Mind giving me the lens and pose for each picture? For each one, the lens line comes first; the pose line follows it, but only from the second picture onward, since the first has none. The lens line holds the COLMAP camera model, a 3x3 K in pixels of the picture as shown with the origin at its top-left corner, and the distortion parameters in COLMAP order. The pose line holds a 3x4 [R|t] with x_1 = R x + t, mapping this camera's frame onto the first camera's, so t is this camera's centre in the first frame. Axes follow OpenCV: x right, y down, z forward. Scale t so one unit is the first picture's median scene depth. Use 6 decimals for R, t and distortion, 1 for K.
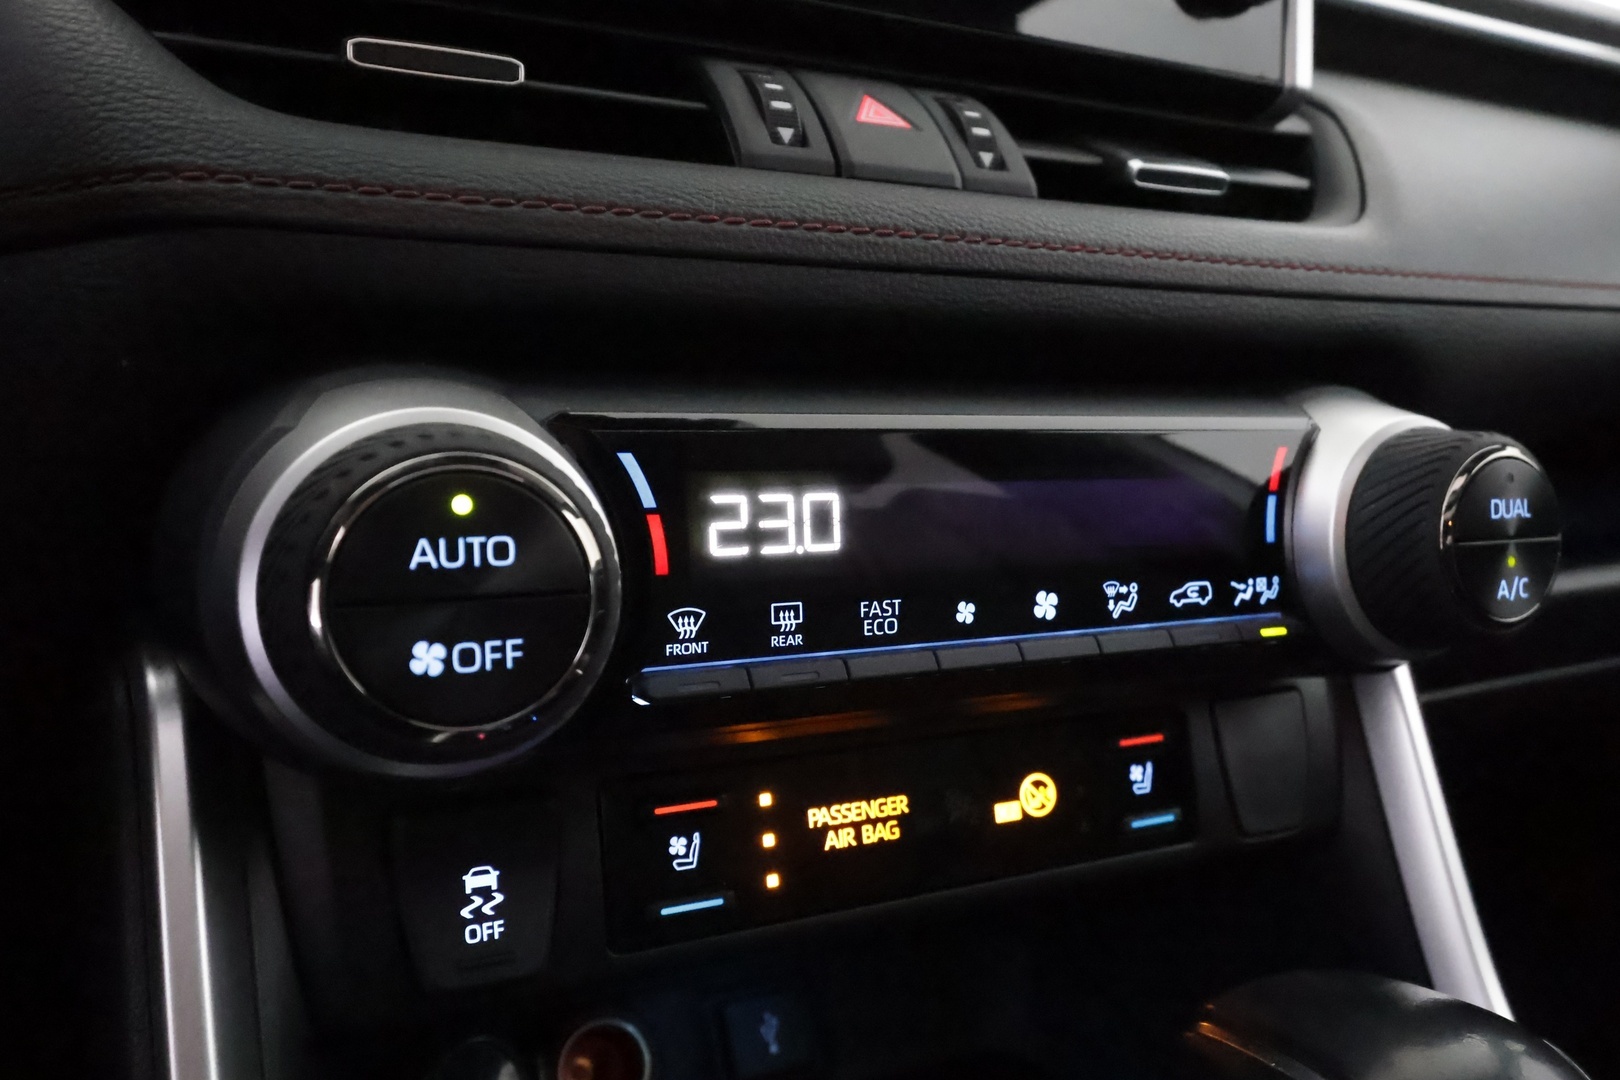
lens RADIAL K [[1227.5, 0, 800.5], [0, 1227.5, 540.8], [0, 0, 1]] dist [0.032281, -0.003223]
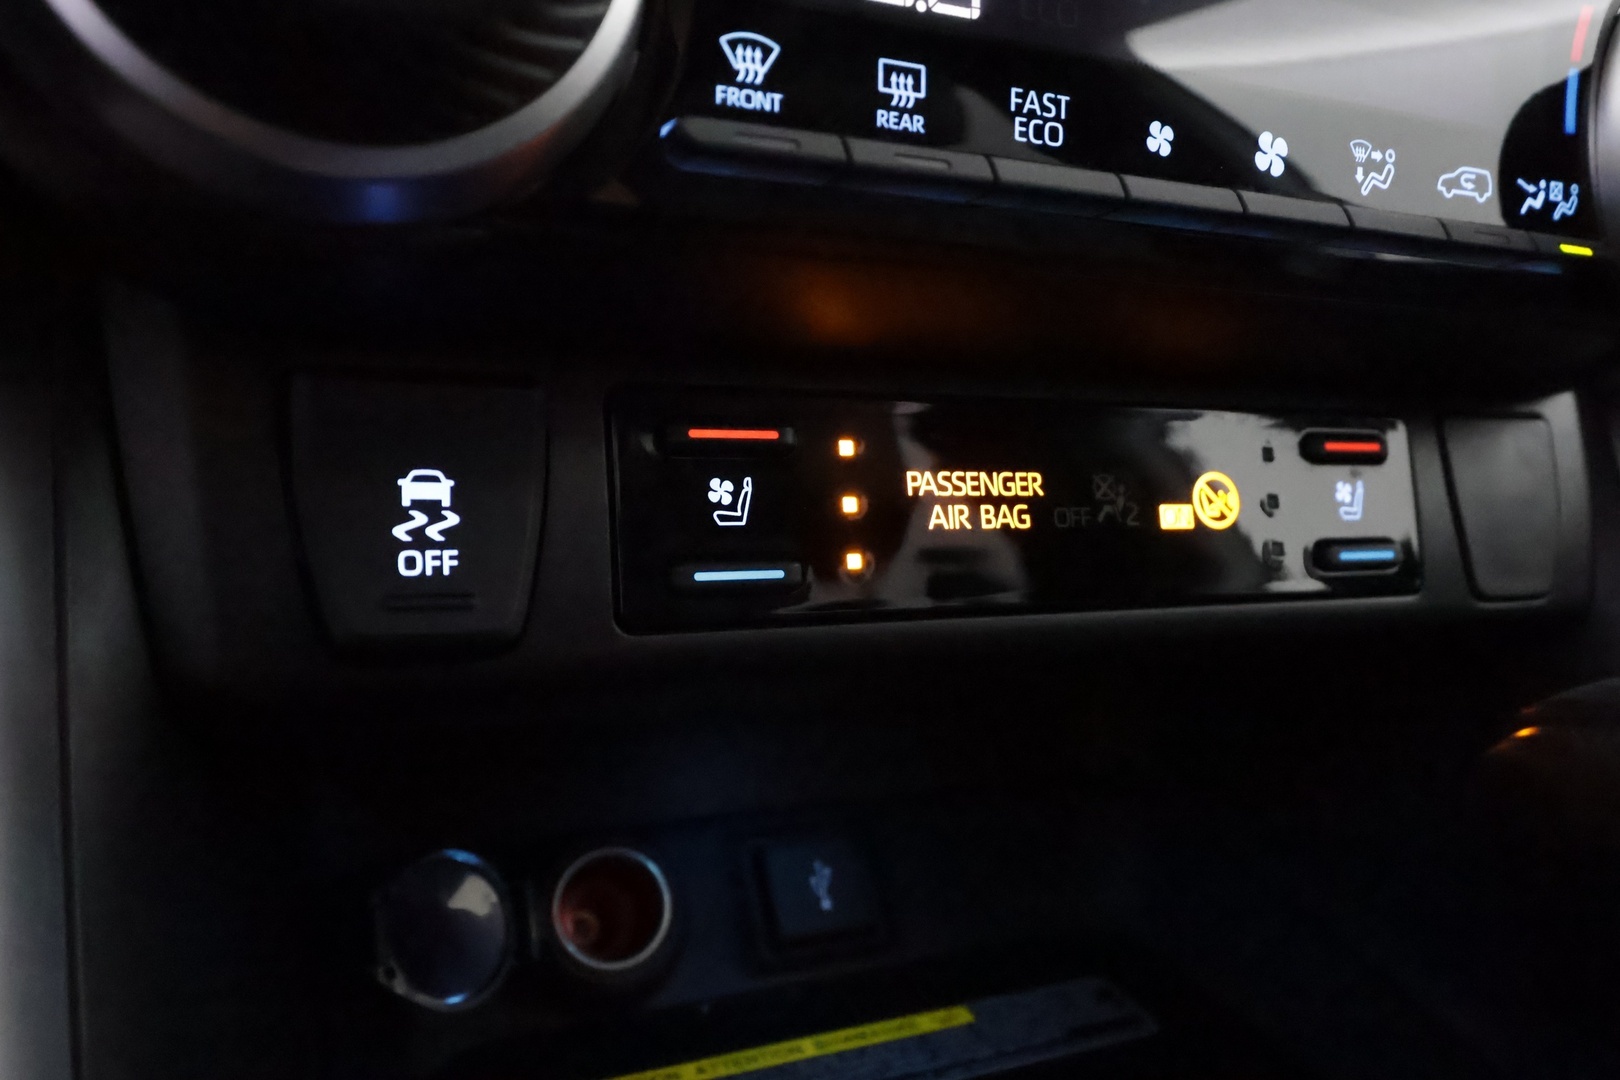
lens RADIAL K [[1227.5, 0, 819.1], [0, 1227.5, 537.6], [0, 0, 1]] dist [0.032281, -0.003223]
pose [[0.999410, 0.031725, -0.013152, -0.033962], [-0.031823, 0.999467, -0.007319, 0.270070], [0.012913, 0.007733, 0.999887, 0.305574]]
